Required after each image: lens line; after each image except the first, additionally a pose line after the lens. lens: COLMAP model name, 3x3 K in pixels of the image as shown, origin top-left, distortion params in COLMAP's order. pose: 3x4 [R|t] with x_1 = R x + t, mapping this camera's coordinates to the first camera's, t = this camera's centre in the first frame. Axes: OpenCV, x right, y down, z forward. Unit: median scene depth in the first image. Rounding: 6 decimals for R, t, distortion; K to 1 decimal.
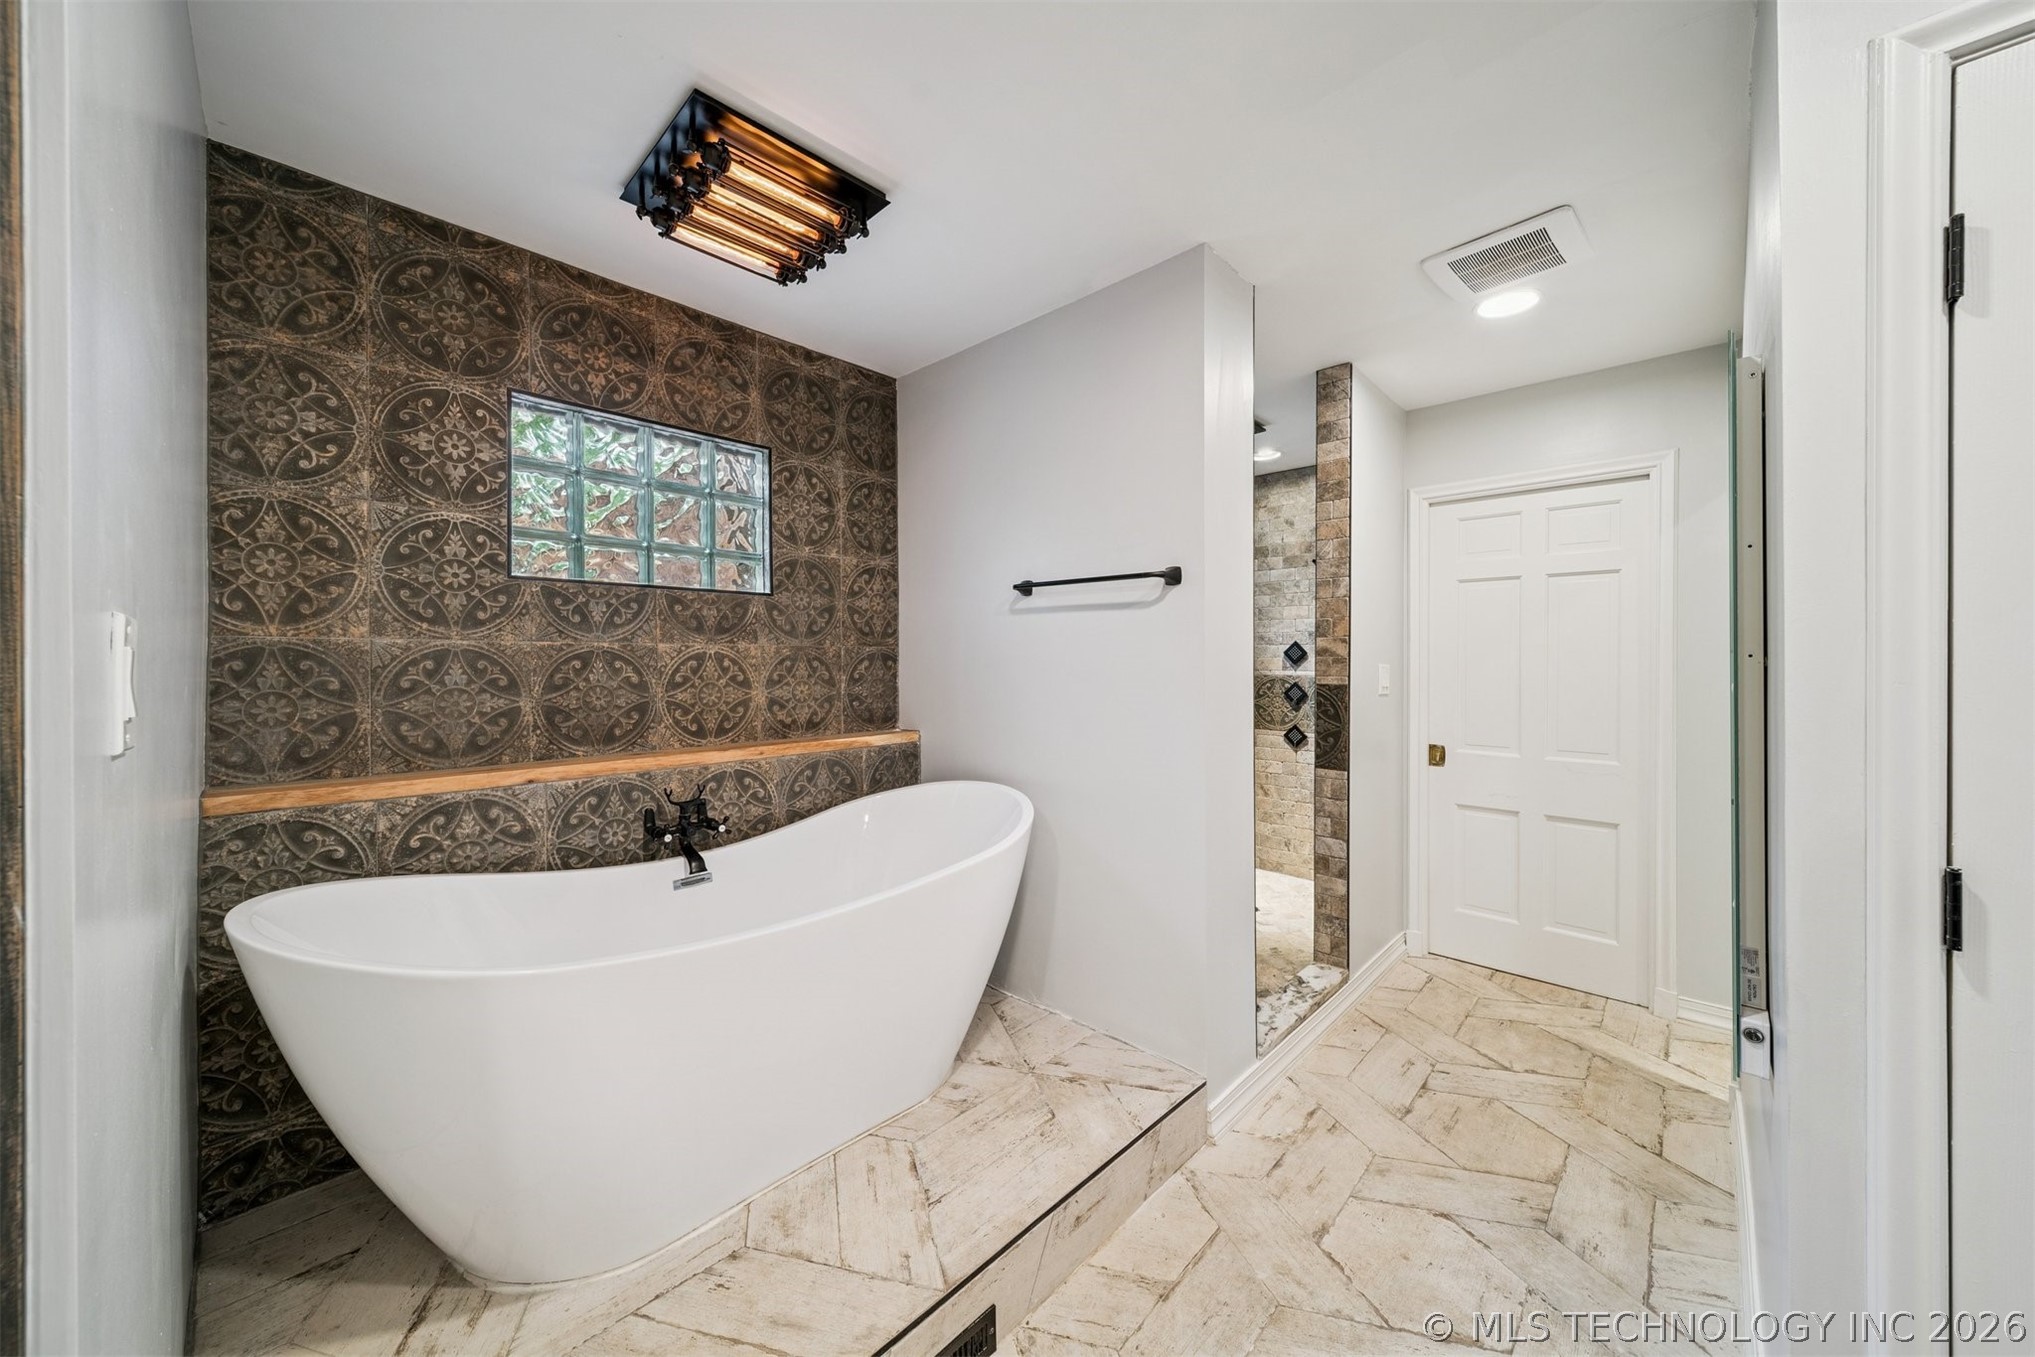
lens RADIAL K [[714.7, 0, 1002.9], [0, 714.7, 666.7], [0, 0, 1]] dist [0.000007, -0.000364]
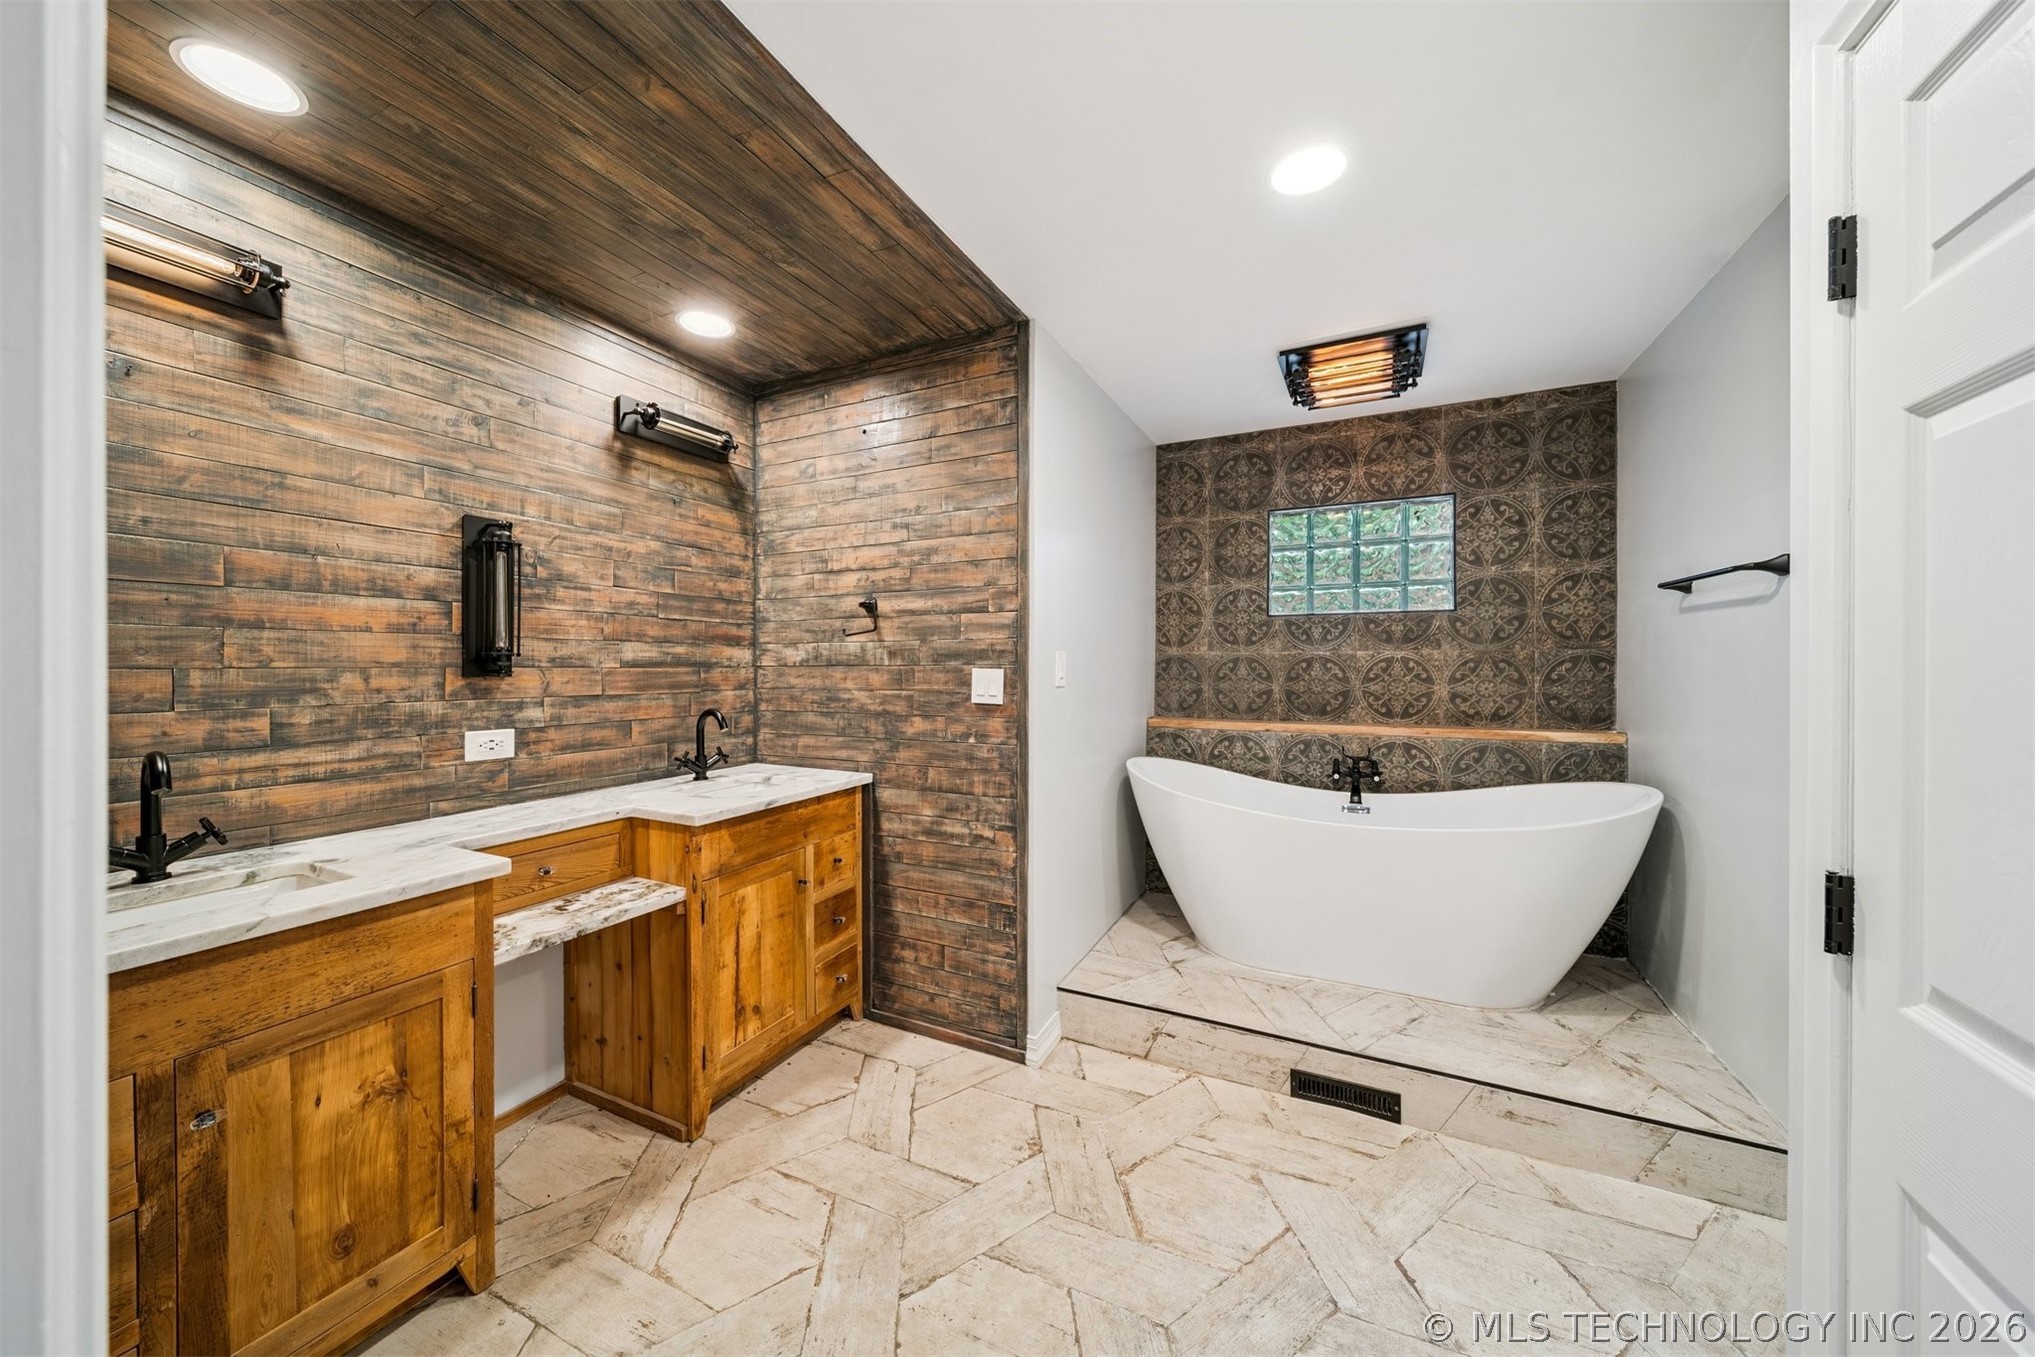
lens RADIAL K [[714.7, 0, 1002.9], [0, 714.7, 666.7], [0, 0, 1]] dist [0.000007, -0.000364]
pose [[0.307720, 0.008018, -0.951443, 0.734669], [-0.004092, 0.999966, 0.007104, -0.008239], [0.951468, 0.001708, 0.307742, -0.164879]]
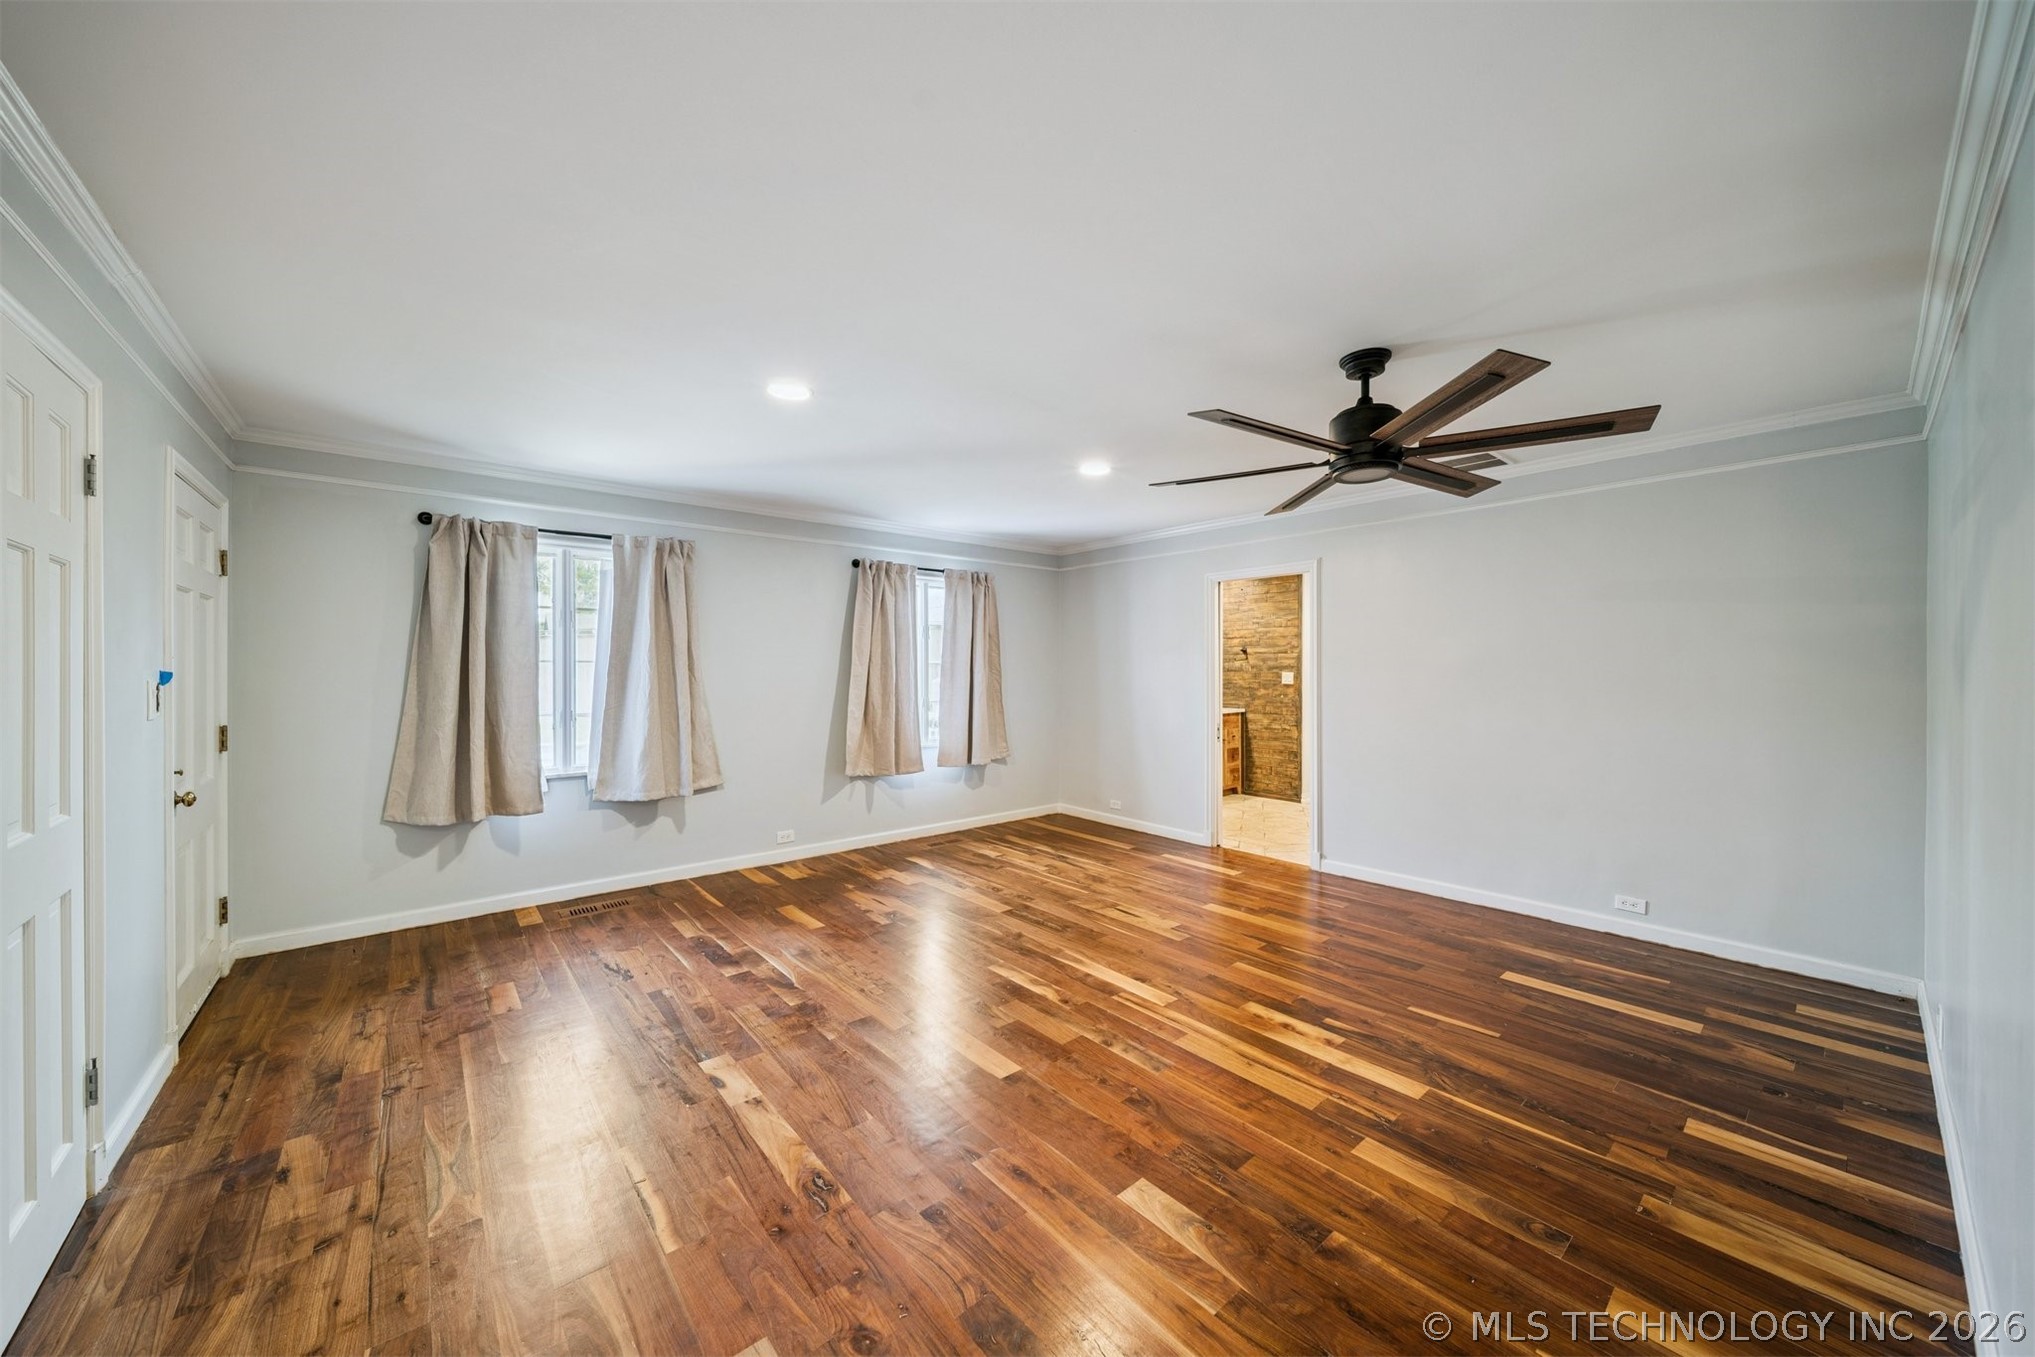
lens RADIAL K [[714.7, 0, 1002.9], [0, 714.7, 666.7], [0, 0, 1]] dist [0.000007, -0.000364]
pose [[-0.101004, 0.000654, -0.994886, 3.147542], [-0.003378, 0.999994, 0.001000, -0.021836], [0.994880, 0.003462, -0.101002, -0.838043]]
